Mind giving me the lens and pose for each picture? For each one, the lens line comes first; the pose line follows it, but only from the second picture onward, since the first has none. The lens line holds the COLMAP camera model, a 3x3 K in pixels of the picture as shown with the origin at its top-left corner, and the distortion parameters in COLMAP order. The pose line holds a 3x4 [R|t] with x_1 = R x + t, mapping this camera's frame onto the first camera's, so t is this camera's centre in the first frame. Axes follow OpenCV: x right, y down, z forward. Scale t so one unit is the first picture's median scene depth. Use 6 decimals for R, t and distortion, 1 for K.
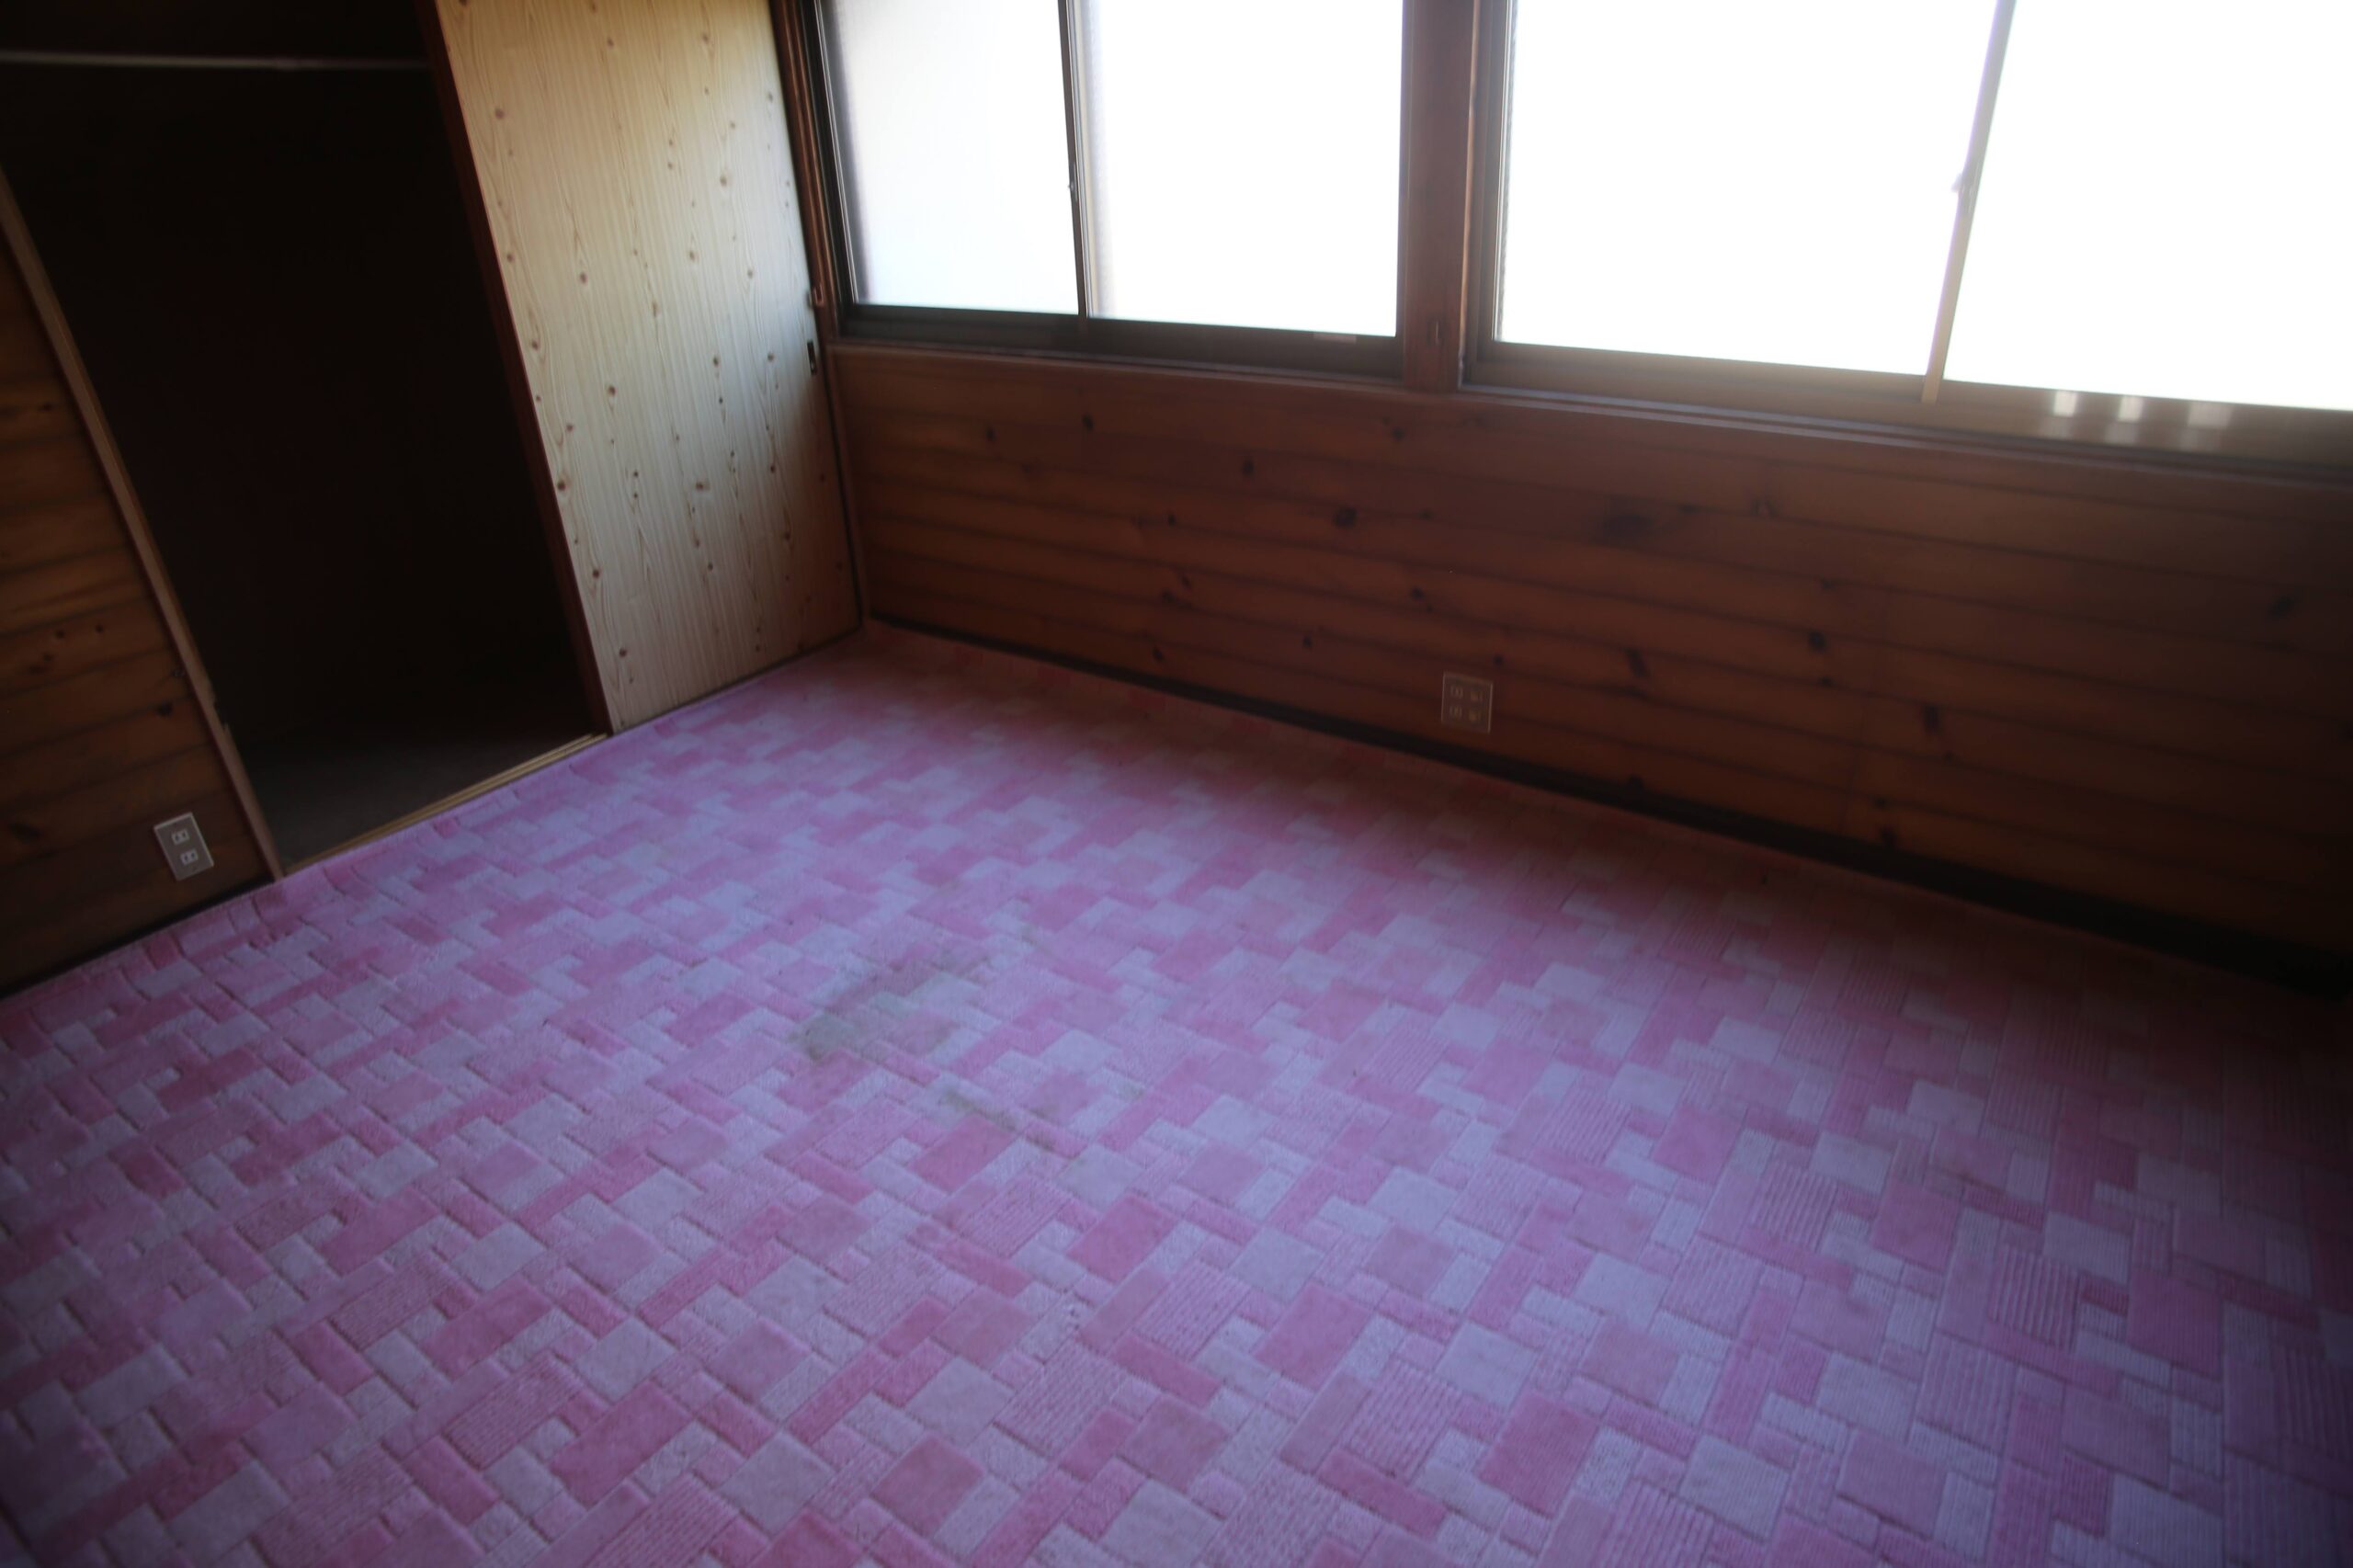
lens RADIAL K [[1367.7, 0, 1190.4], [0, 1367.7, 767.5], [0, 0, 1]] dist [-0.113630, 0.061991]
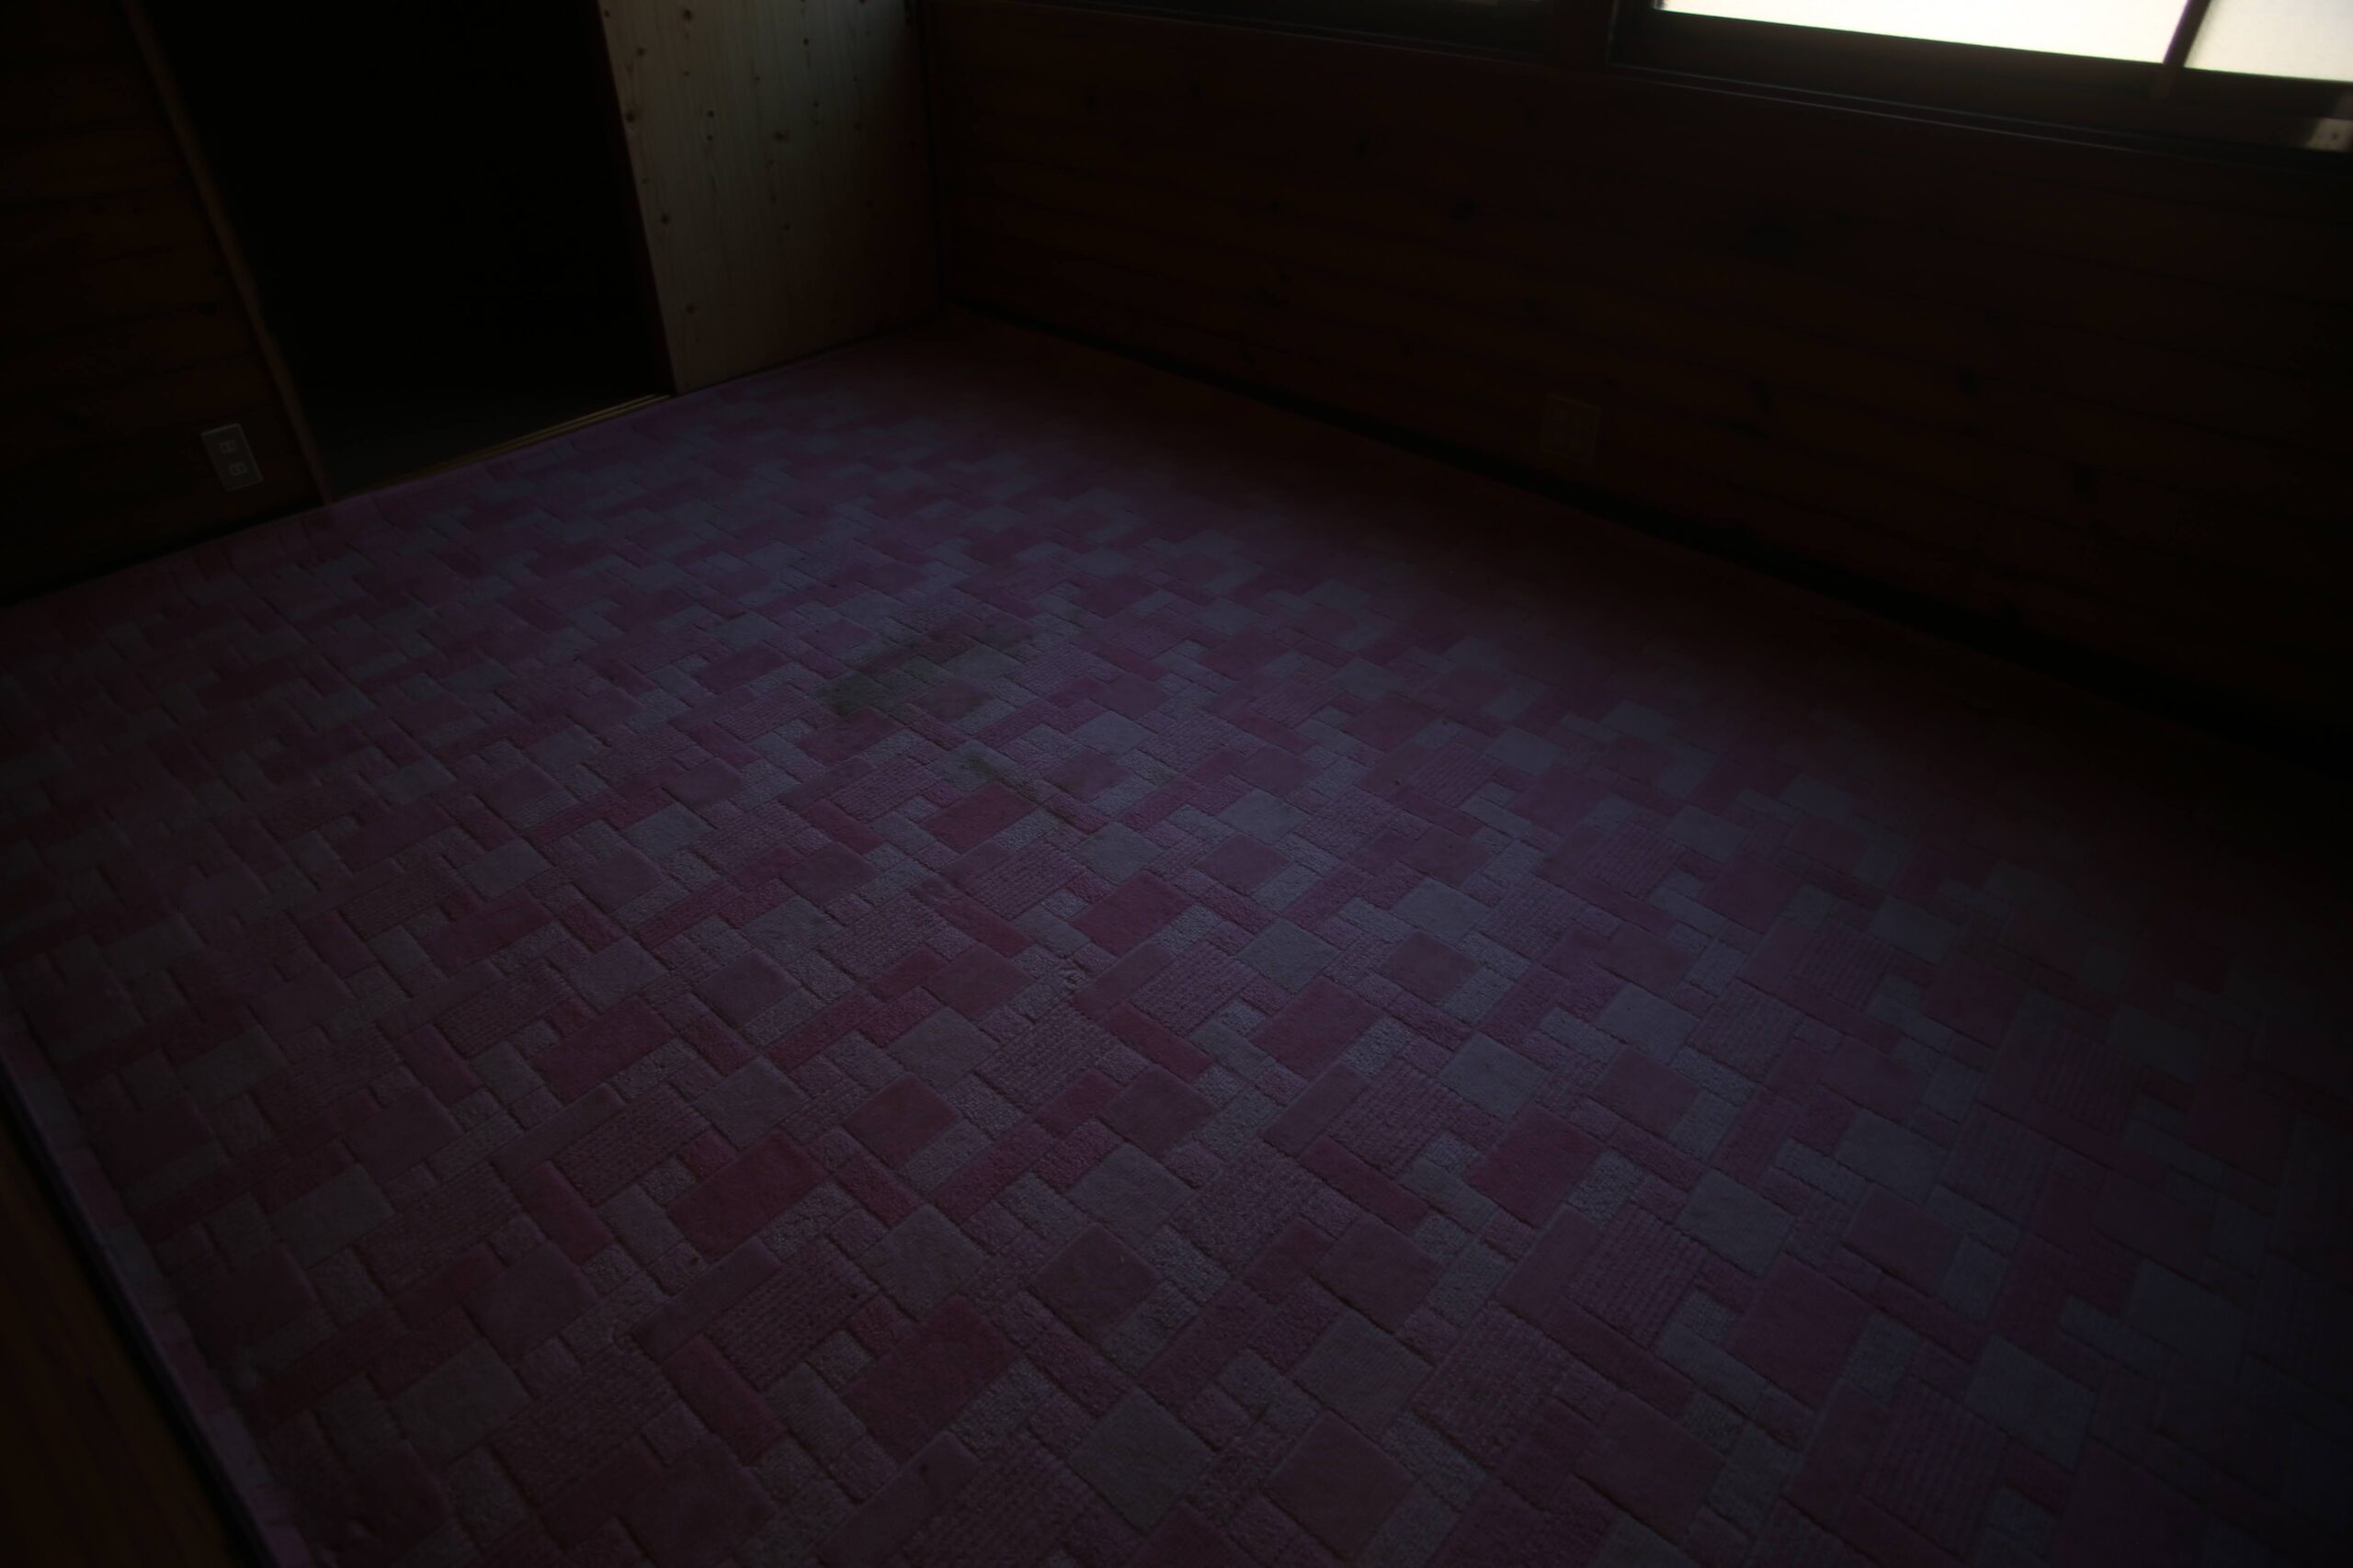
lens RADIAL K [[1367.7, 0, 1188.4], [0, 1367.7, 775.0], [0, 0, 1]] dist [-0.113630, 0.061991]
pose [[0.992907, 0.104853, -0.056044, 0.032544], [-0.093916, 0.980773, 0.171069, 0.078762], [0.072903, -0.164592, 0.983664, 0.061079]]
